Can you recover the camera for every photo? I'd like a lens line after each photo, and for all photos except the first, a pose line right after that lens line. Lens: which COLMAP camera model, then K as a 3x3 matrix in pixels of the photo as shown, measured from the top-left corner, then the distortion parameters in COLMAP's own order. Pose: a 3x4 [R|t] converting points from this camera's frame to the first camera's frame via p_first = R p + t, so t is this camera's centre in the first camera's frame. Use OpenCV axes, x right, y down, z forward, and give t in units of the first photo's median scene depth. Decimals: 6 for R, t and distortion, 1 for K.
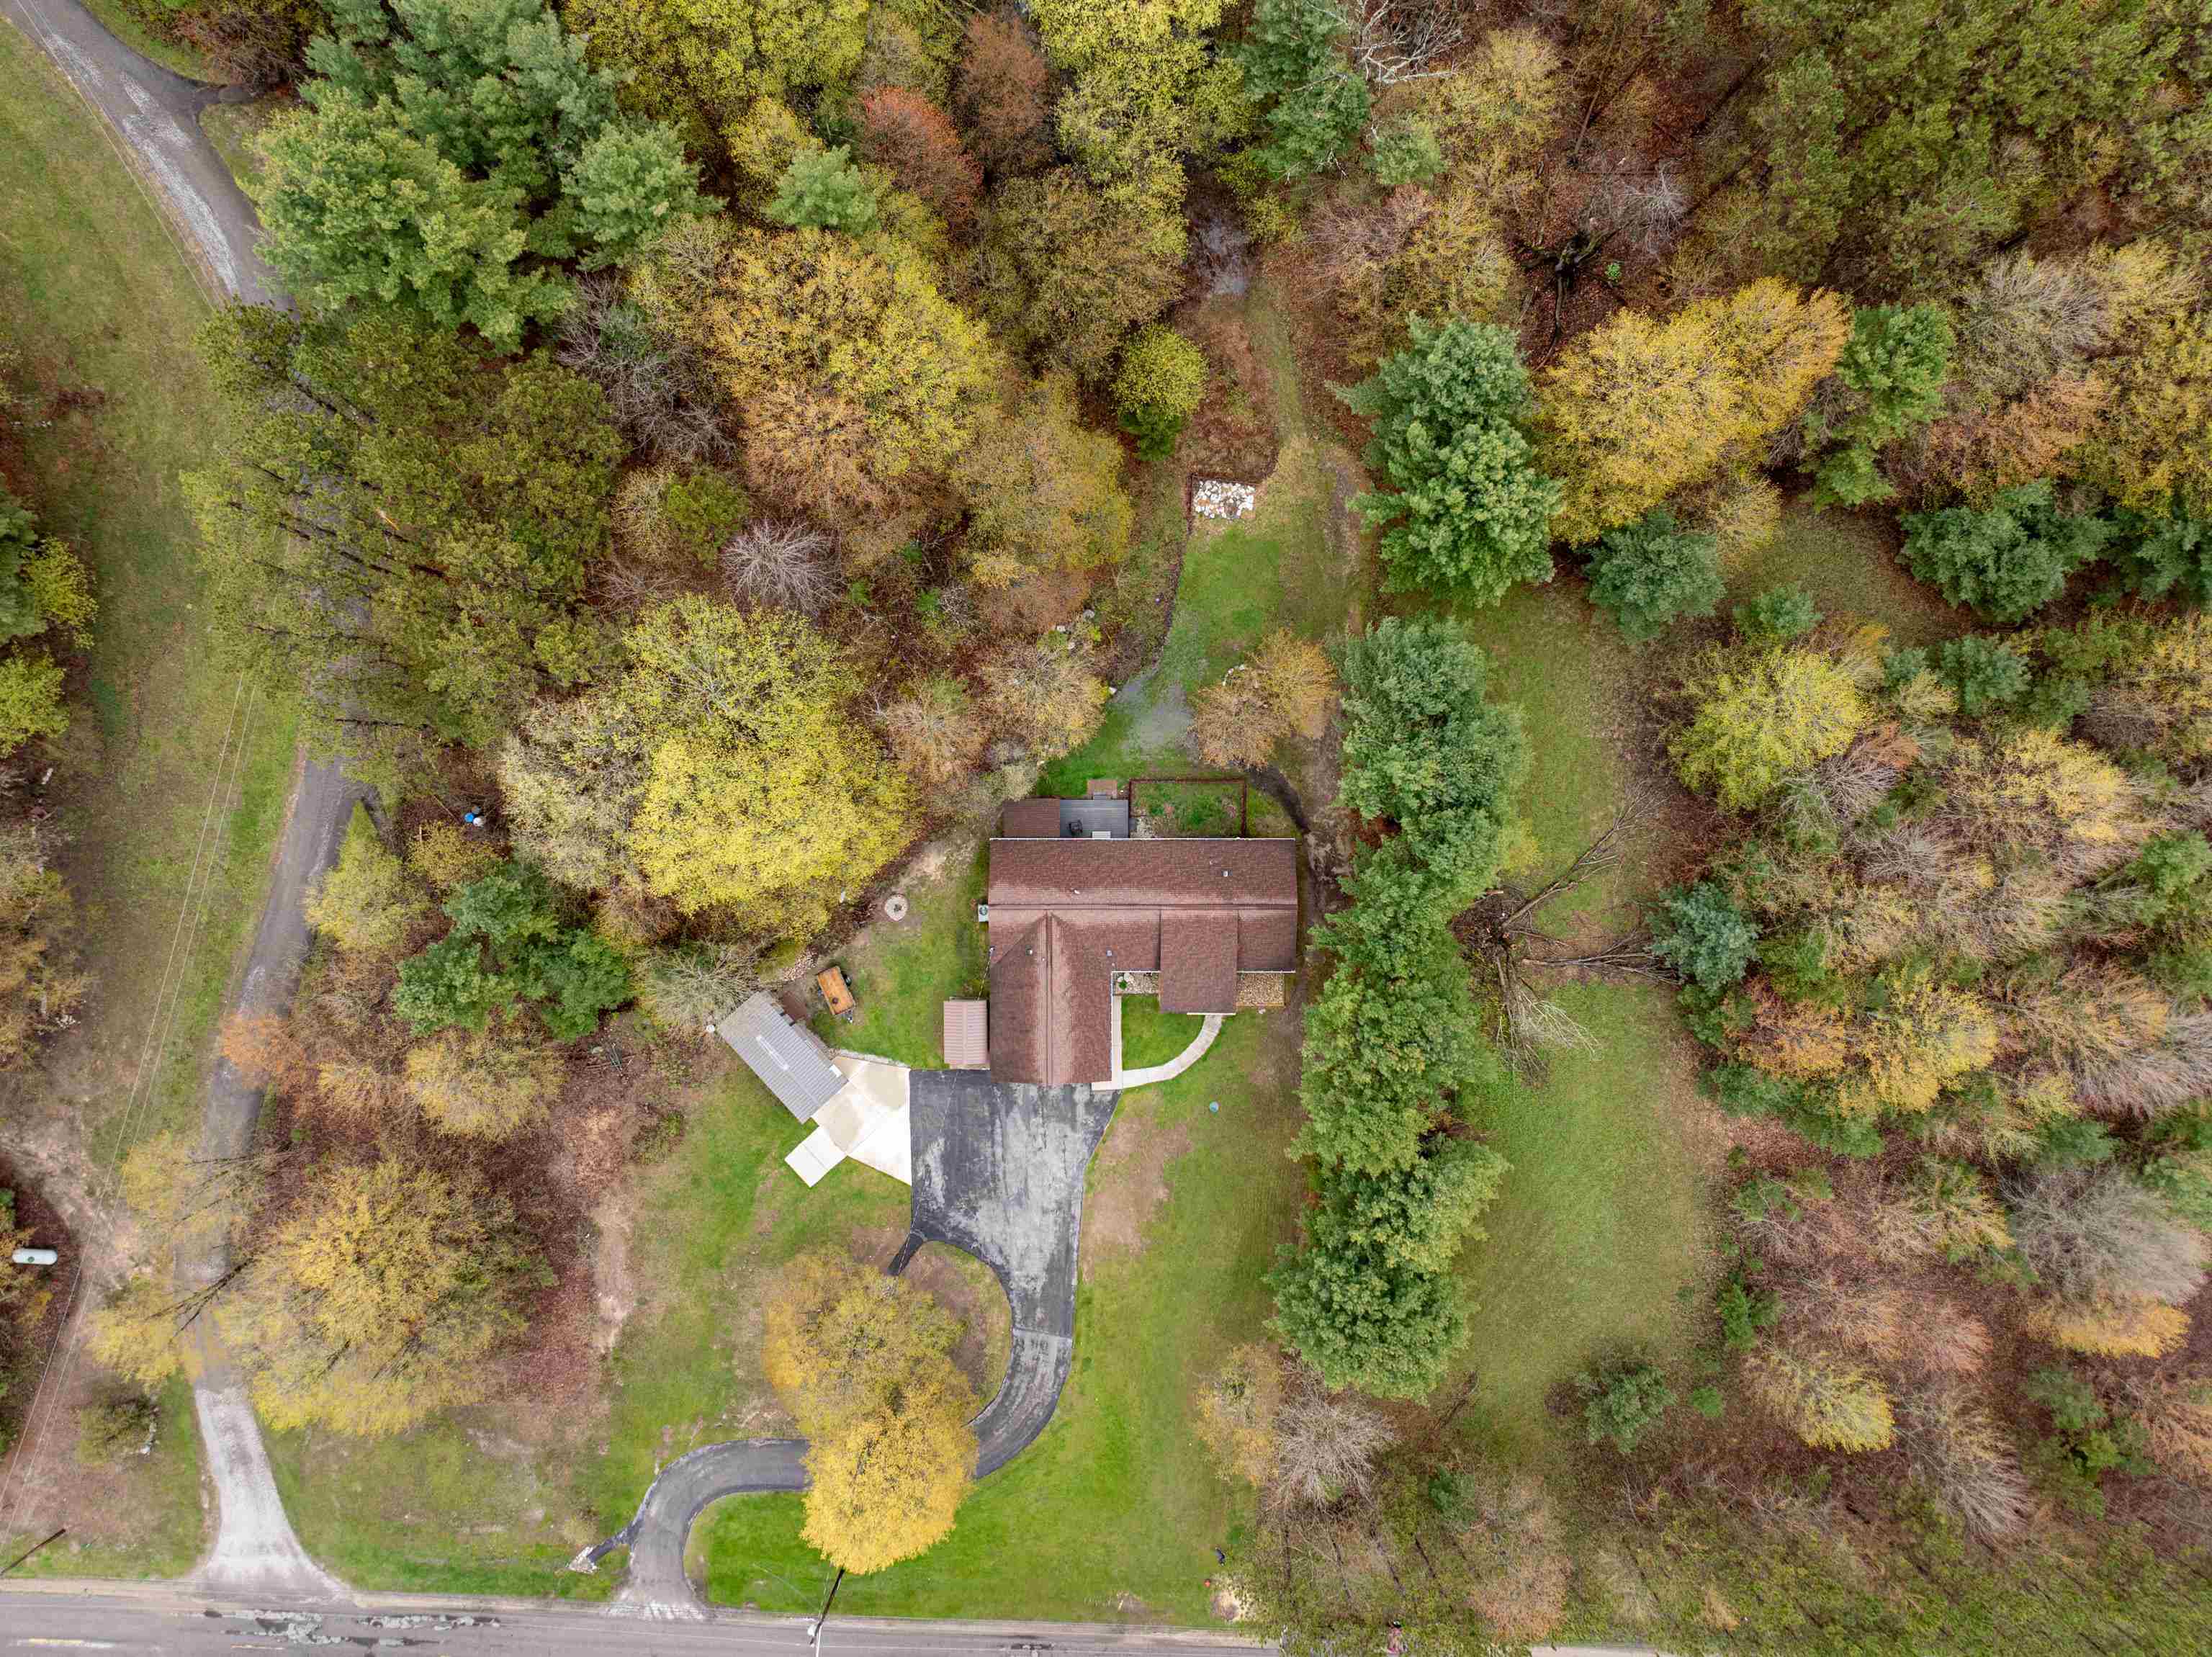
lens RADIAL K [[1635.9, 0, 1106.0], [0, 1635.9, 828.5], [0, 0, 1]] dist [-0.039853, -0.001415]
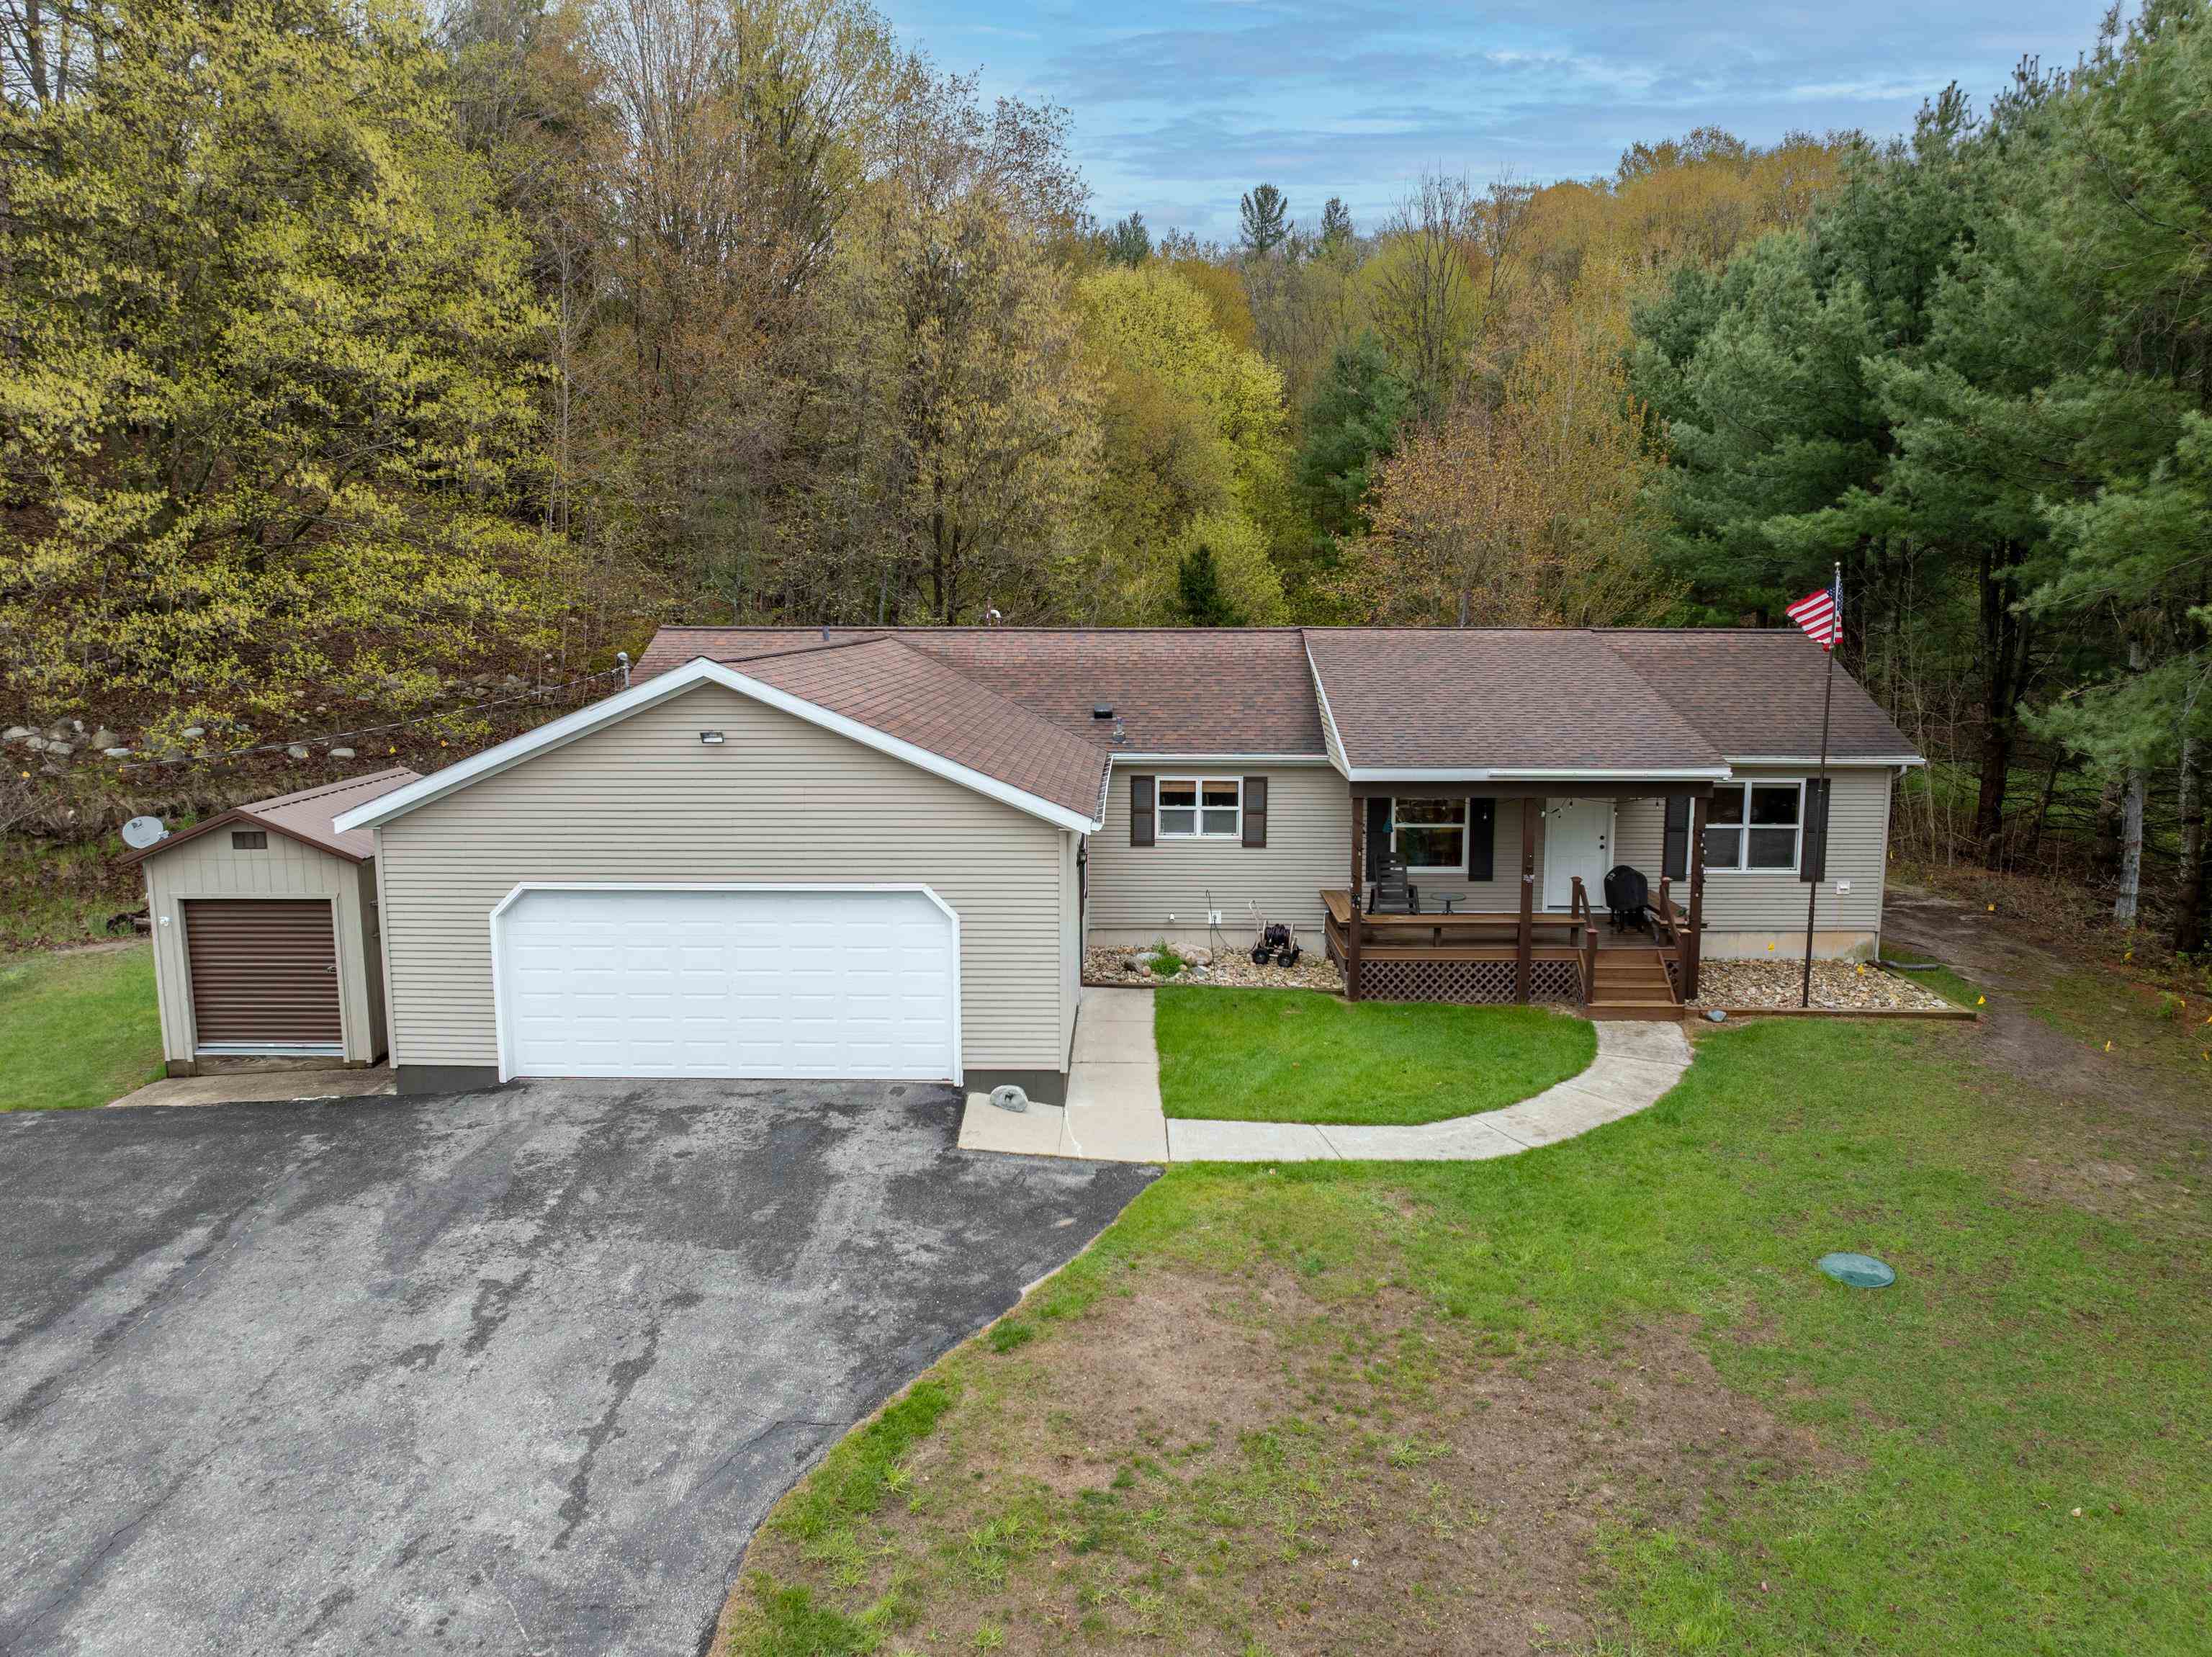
lens RADIAL K [[1635.9, 0, 1106.0], [0, 1635.9, 828.5], [0, 0, 1]] dist [-0.039853, -0.001415]
pose [[0.999763, 0.008236, -0.020159, 0.007417], [-0.020965, 0.113697, -0.993294, 0.298219], [-0.005889, 0.993481, 0.113843, 0.947940]]
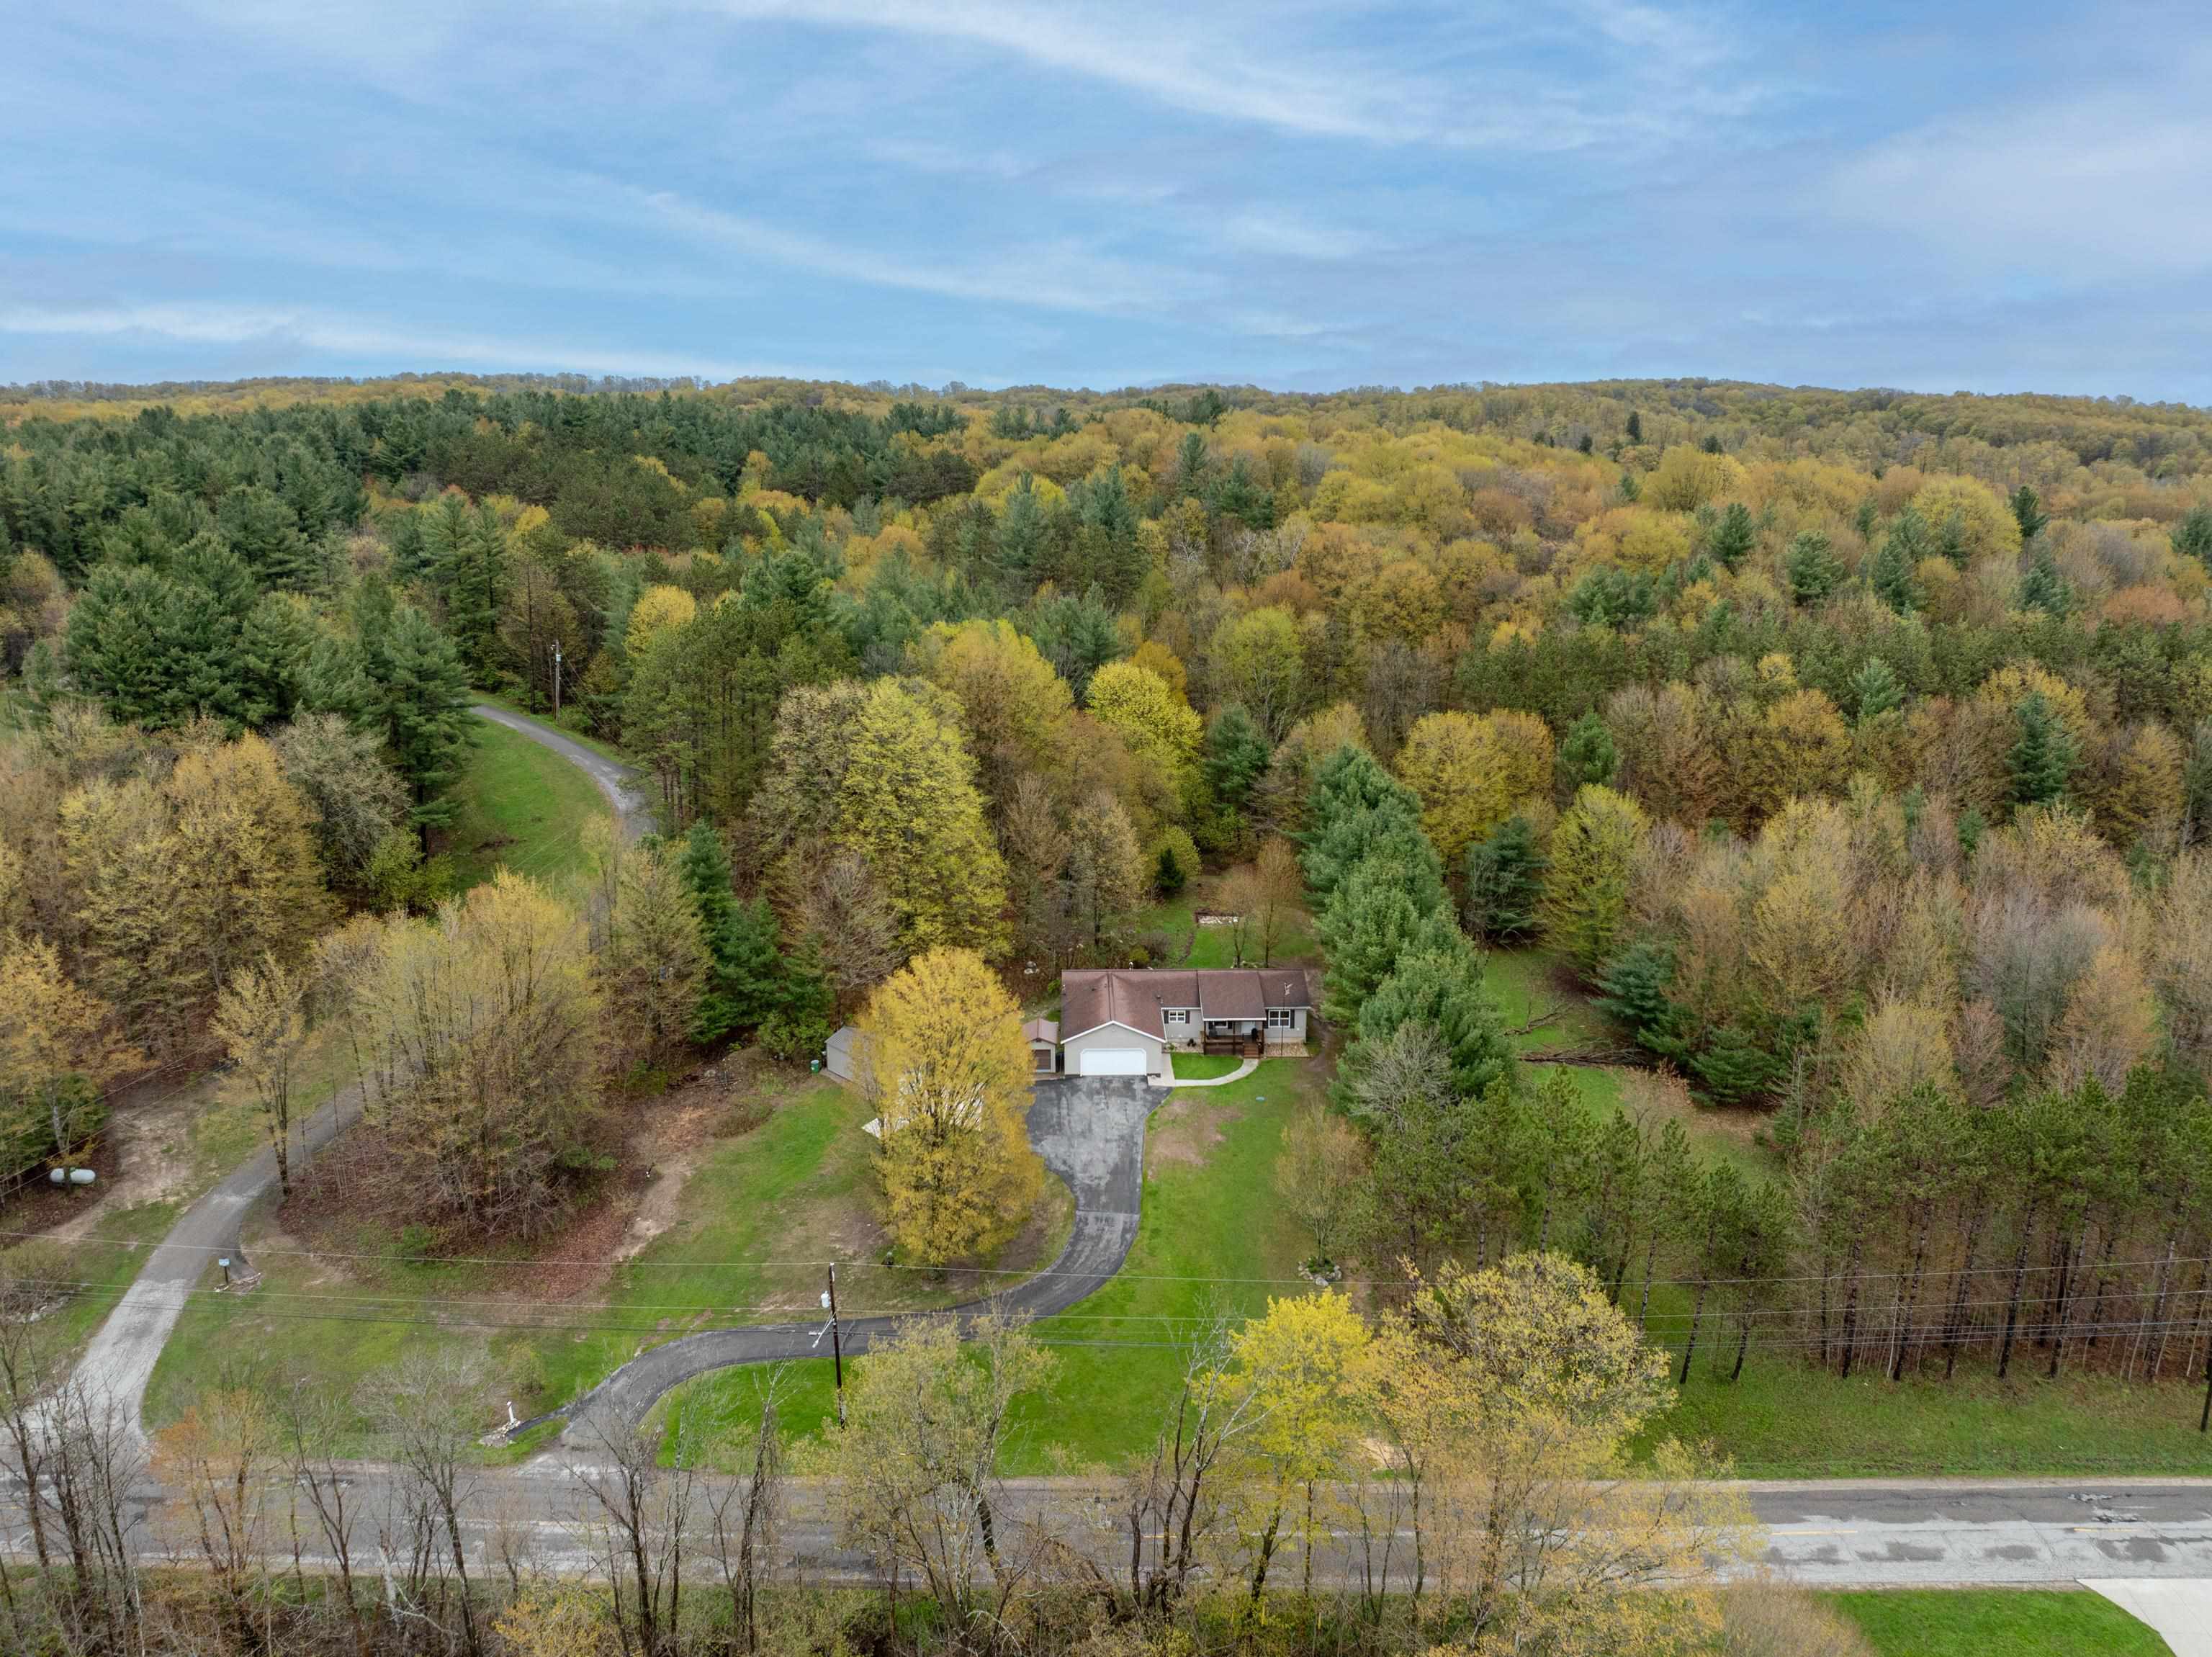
lens RADIAL K [[1635.9, 0, 1106.0], [0, 1635.9, 828.5], [0, 0, 1]] dist [-0.039853, -0.001415]
pose [[0.999821, -0.003340, 0.018648, -0.057376], [0.018942, 0.192542, -0.981106, 1.209681], [-0.000314, 0.981283, 0.192571, 0.609306]]
